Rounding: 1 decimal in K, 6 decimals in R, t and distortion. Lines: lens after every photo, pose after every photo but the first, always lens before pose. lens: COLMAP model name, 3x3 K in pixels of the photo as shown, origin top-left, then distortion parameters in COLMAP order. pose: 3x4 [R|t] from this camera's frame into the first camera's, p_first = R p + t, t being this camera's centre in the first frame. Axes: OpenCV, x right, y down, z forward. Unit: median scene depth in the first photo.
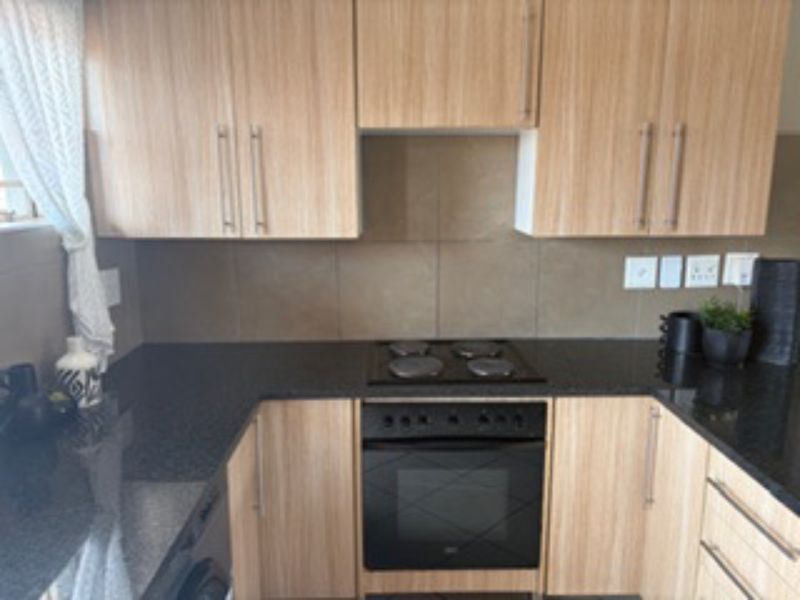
lens RADIAL K [[601.4, 0, 397.5], [0, 601.4, 298.1], [0, 0, 1]] dist [0.010697, -0.031714]
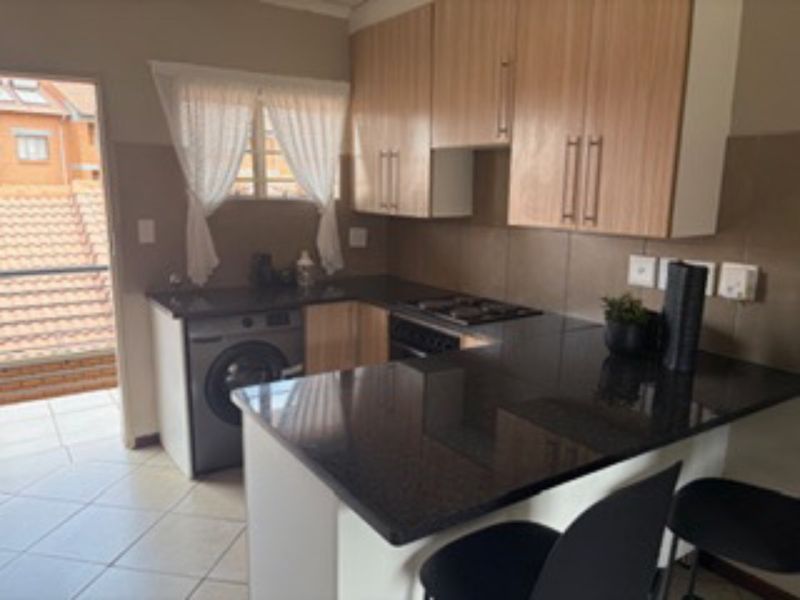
lens RADIAL K [[601.4, 0, 403.8], [0, 601.4, 297.4], [0, 0, 1]] dist [0.010697, -0.031714]
pose [[0.575991, 0.172751, -0.798994, 1.067895], [-0.175530, 0.980753, 0.085511, -0.013859], [0.798388, 0.090994, 0.595228, 0.036292]]
